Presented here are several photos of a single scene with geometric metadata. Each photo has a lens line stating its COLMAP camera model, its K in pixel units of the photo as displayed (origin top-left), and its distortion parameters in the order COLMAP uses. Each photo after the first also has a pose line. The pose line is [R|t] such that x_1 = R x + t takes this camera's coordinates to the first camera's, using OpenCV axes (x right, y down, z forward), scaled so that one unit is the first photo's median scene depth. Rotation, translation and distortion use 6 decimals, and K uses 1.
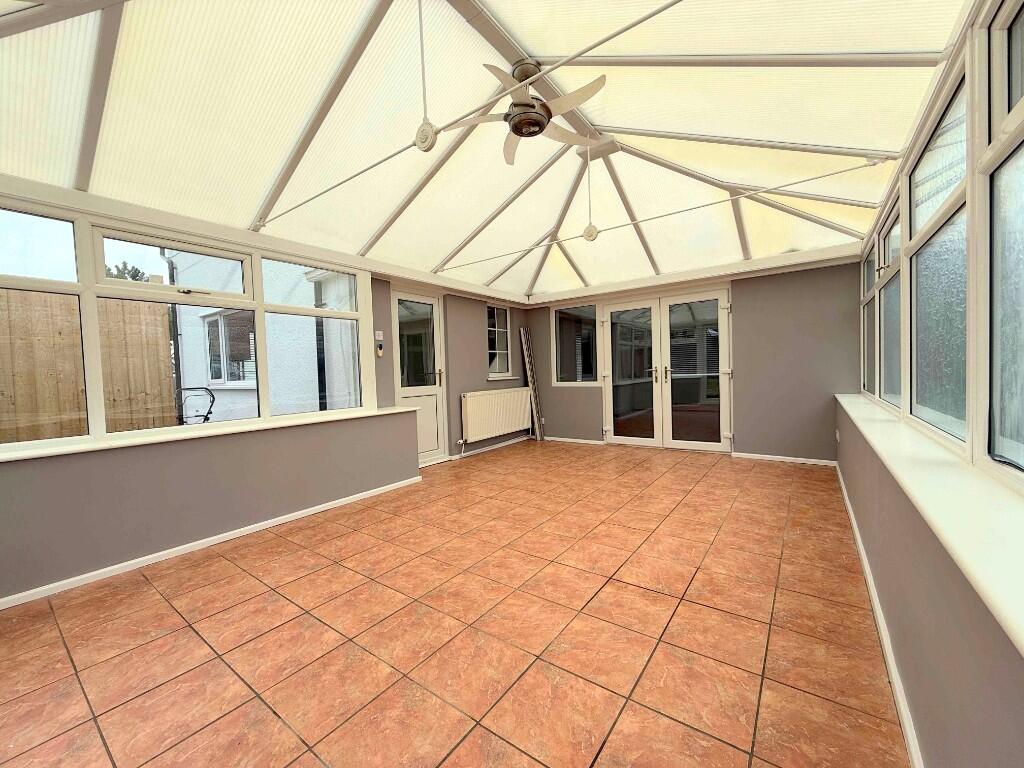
lens RADIAL K [[411.8, 0, 507.8], [0, 411.8, 385.0], [0, 0, 1]] dist [0.010215, -0.000126]
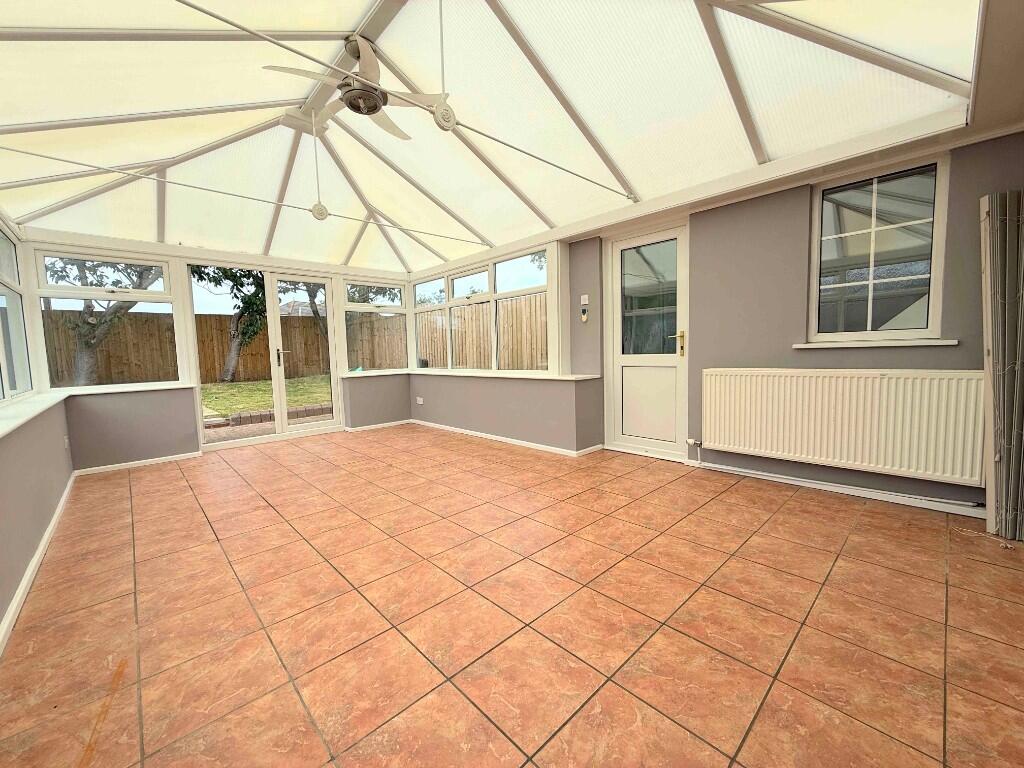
lens RADIAL K [[411.8, 0, 509.6], [0, 411.8, 383.9], [0, 0, 1]] dist [0.010215, -0.000126]
pose [[-0.188514, 0.117938, -0.974963, 0.924444], [0.004938, 0.992864, 0.119148, -0.053536], [0.982058, 0.017646, -0.187751, 1.360768]]
